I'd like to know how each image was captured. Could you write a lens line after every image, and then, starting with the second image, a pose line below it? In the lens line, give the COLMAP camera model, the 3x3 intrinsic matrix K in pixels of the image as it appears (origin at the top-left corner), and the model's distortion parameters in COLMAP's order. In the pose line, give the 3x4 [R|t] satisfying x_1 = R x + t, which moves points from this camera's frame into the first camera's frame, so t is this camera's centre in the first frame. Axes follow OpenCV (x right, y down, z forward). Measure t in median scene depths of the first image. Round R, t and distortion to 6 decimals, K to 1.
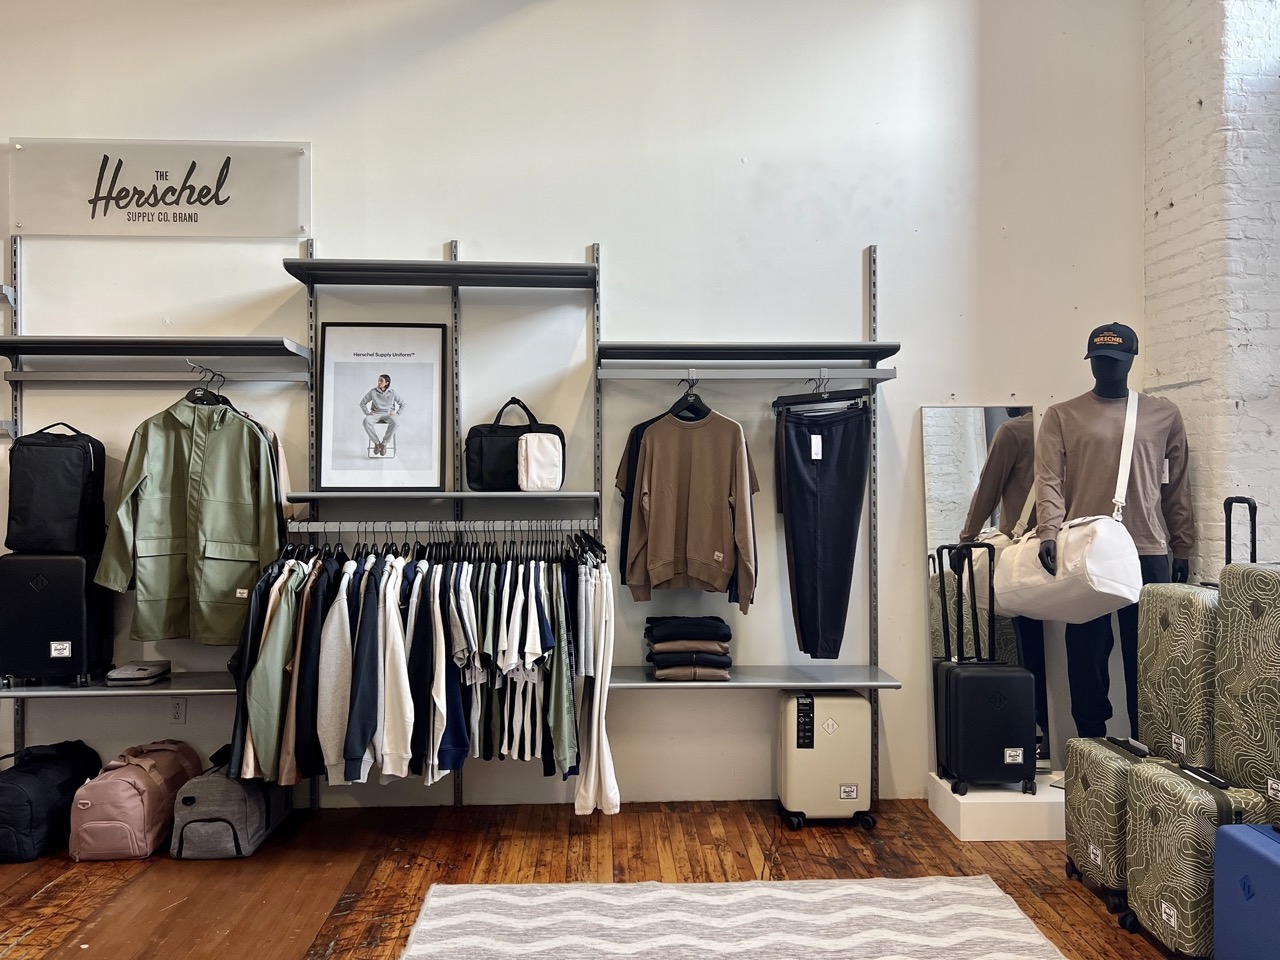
lens RADIAL K [[932.7, 0, 640.0], [0, 932.7, 480.0], [0, 0, 1]] dist [0.001338, -0.001761]
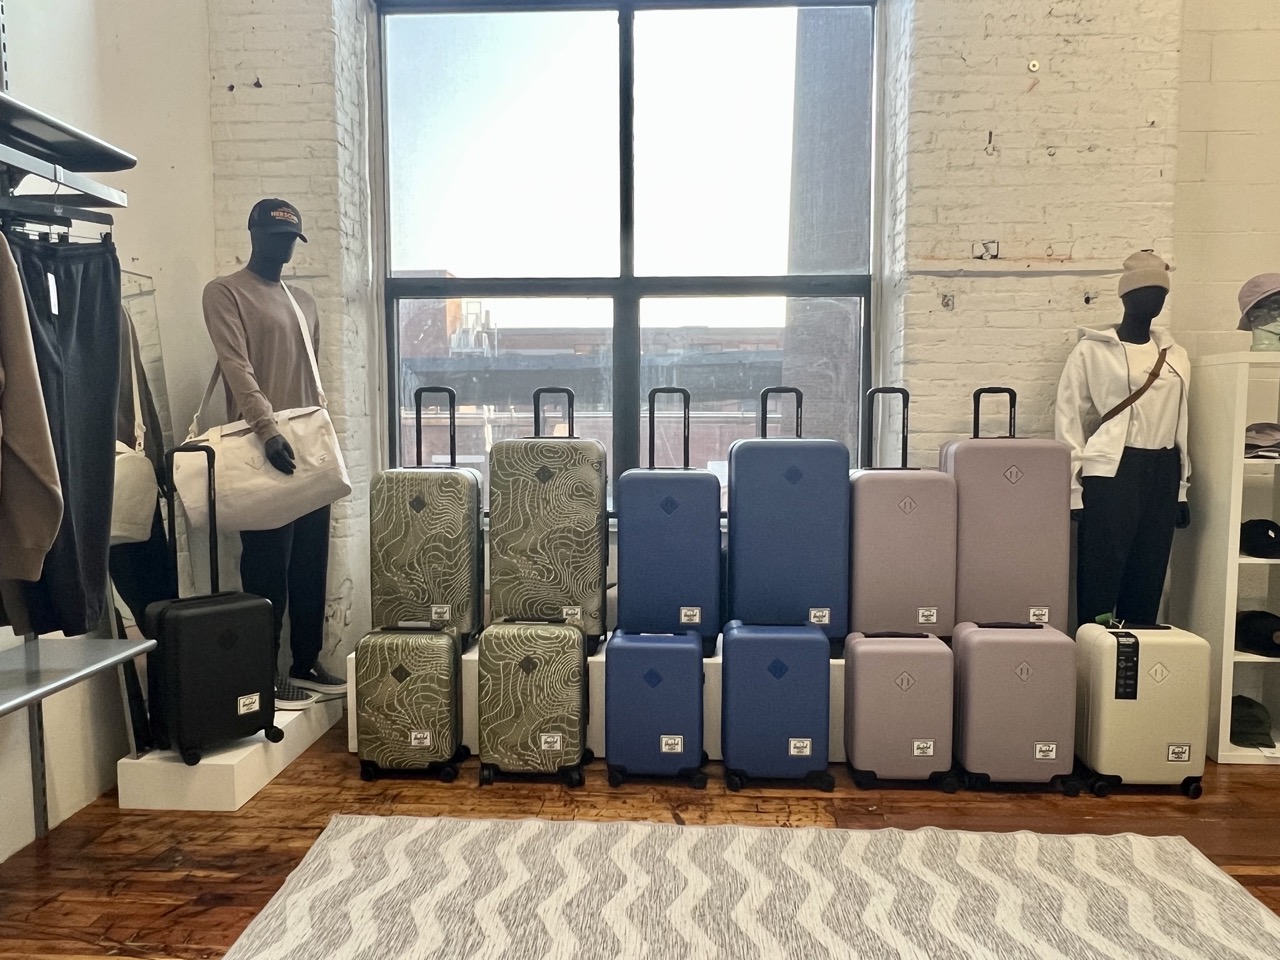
lens RADIAL K [[918.0, 0, 640.0], [0, 918.0, 480.0], [0, 0, 1]] dist [-0.000765, -0.001311]
pose [[0.107552, -0.070458, 0.991700, -0.406648], [0.003220, 0.997505, 0.070521, 0.049969], [-0.994194, -0.004391, 0.107510, 0.602263]]
